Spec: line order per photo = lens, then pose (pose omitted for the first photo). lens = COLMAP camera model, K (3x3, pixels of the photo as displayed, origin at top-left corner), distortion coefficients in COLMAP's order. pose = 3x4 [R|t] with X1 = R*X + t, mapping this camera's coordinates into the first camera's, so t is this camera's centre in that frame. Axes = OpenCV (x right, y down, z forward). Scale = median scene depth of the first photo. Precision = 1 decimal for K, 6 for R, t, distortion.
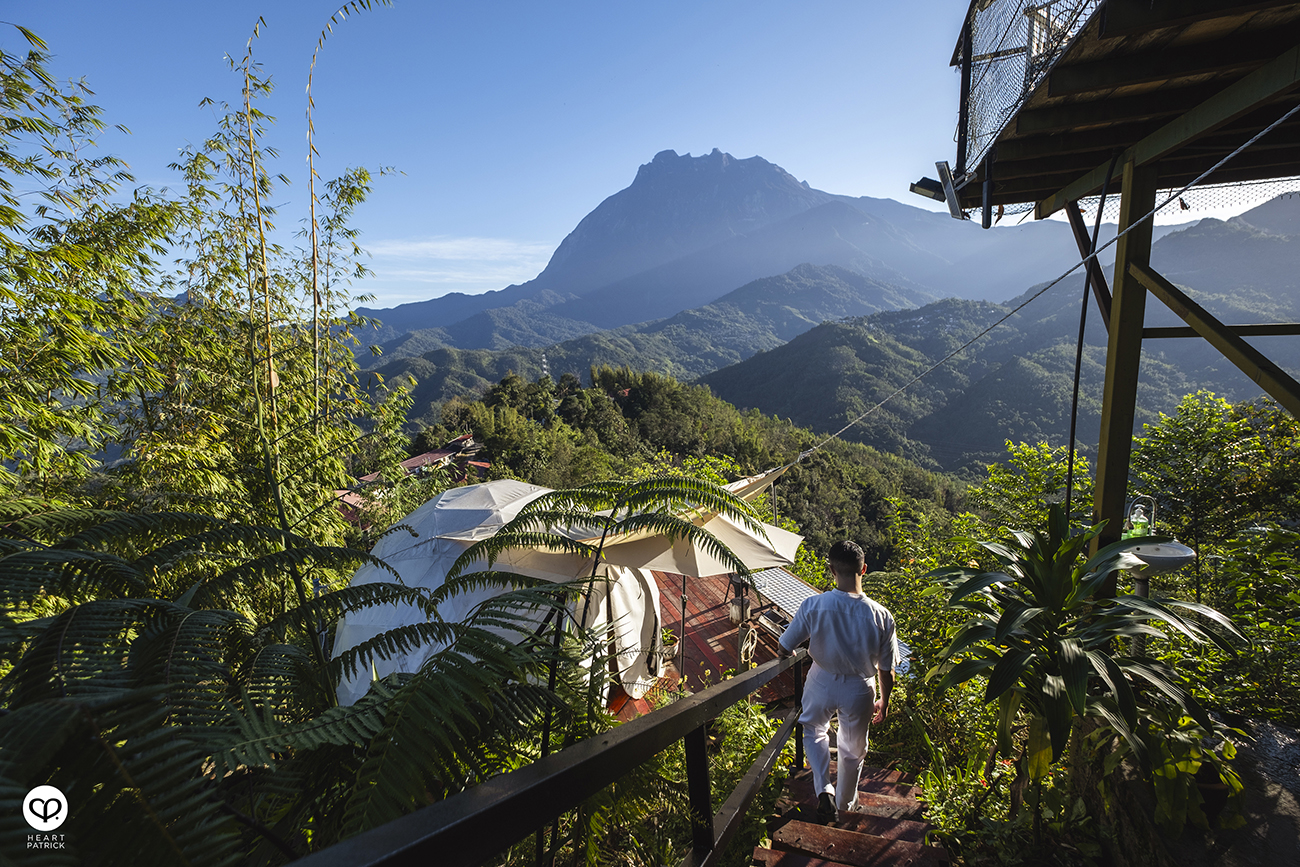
lens RADIAL K [[568.2, 0, 639.2], [0, 568.2, 436.3], [0, 0, 1]] dist [-0.002264, -0.000549]
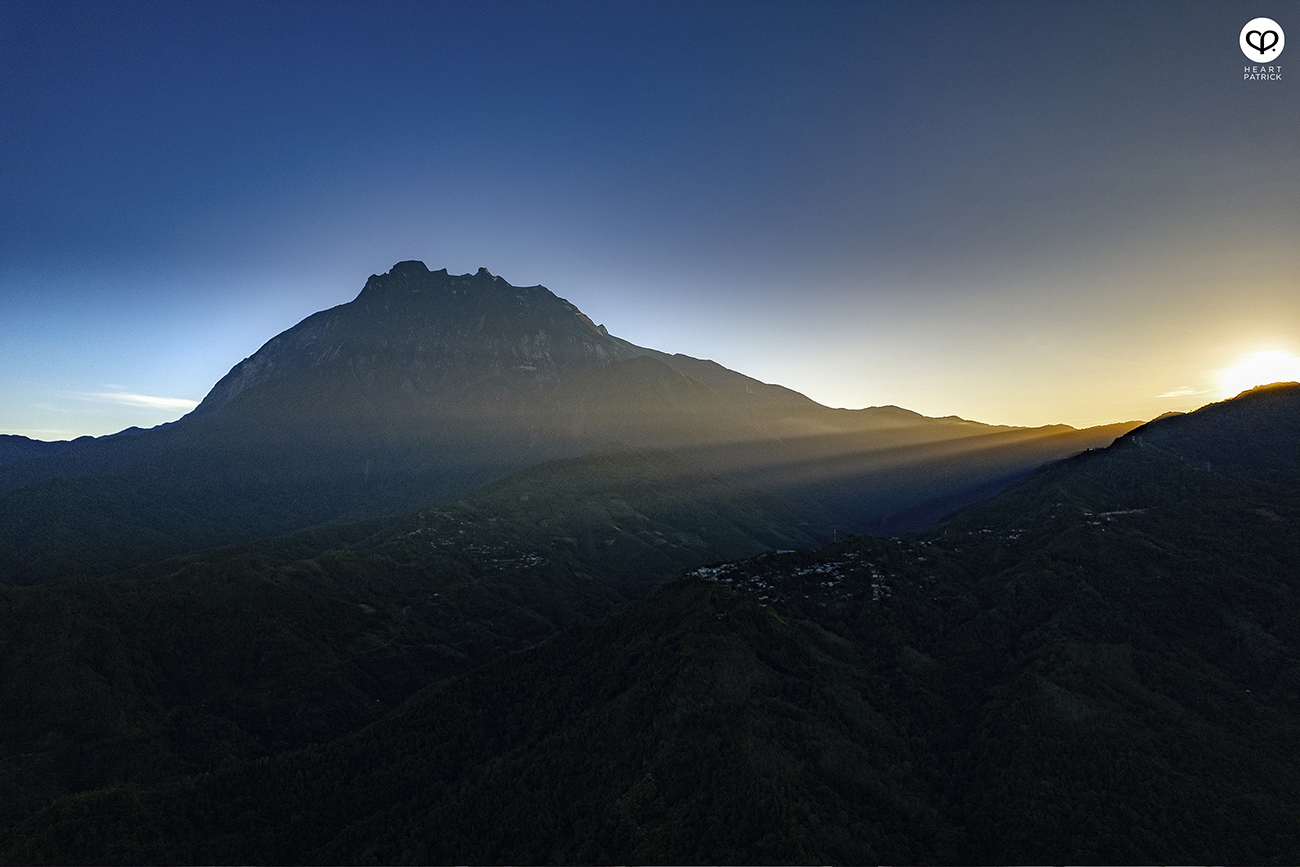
lens RADIAL K [[768.8, 0, 612.5], [0, 768.8, 426.4], [0, 0, 1]] dist [-0.001951, 0.001595]
pose [[0.947297, 0.073984, 0.311697, 0.018161], [0.011924, 0.964150, -0.265090, -0.280856], [-0.320135, 0.254835, 0.912454, 0.577887]]
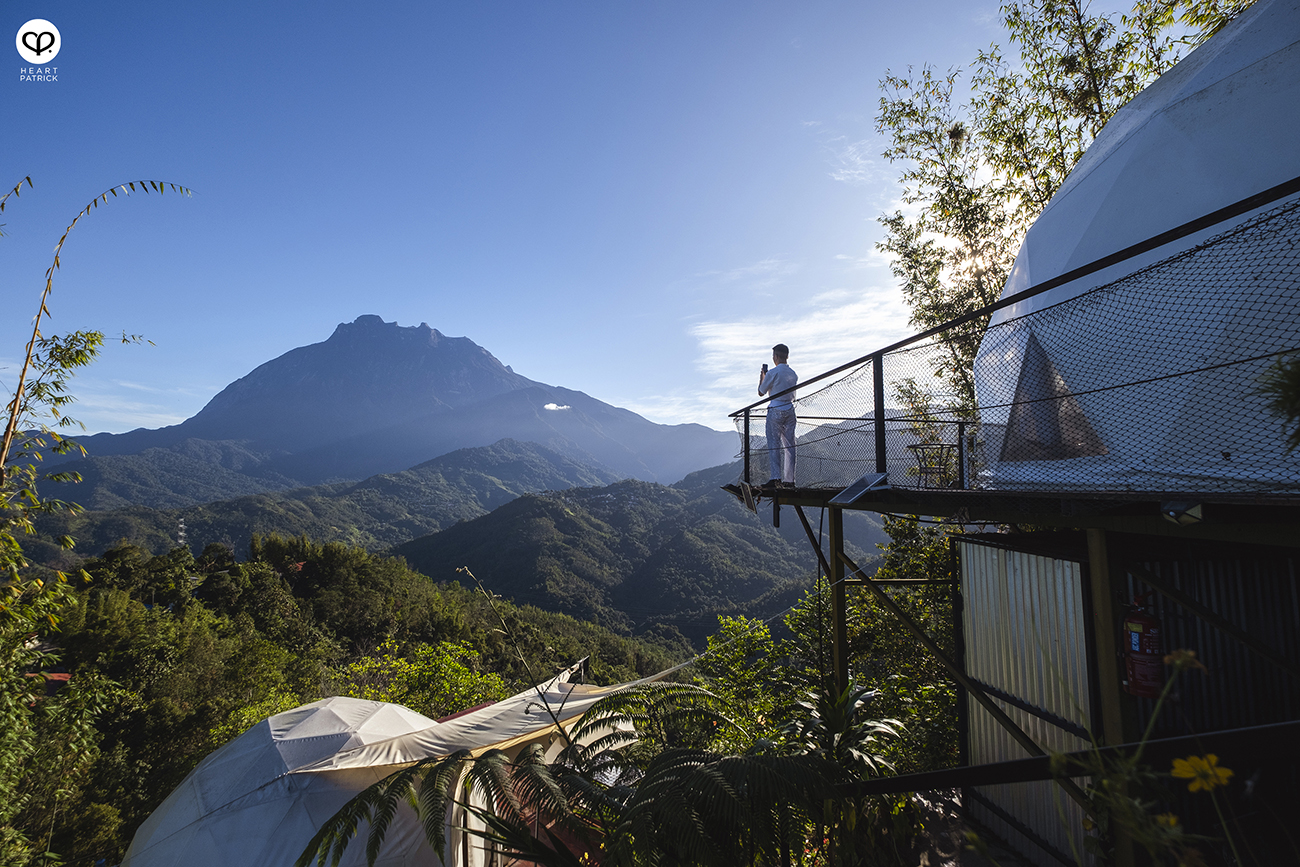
lens RADIAL K [[568.2, 0, 649.1], [0, 568.2, 444.0], [0, 0, 1]] dist [-0.002264, -0.000549]
pose [[0.864829, 0.091144, 0.493725, -0.003669], [0.050573, 0.962568, -0.266280, -0.000689], [-0.499514, 0.255256, 0.827847, -0.002214]]
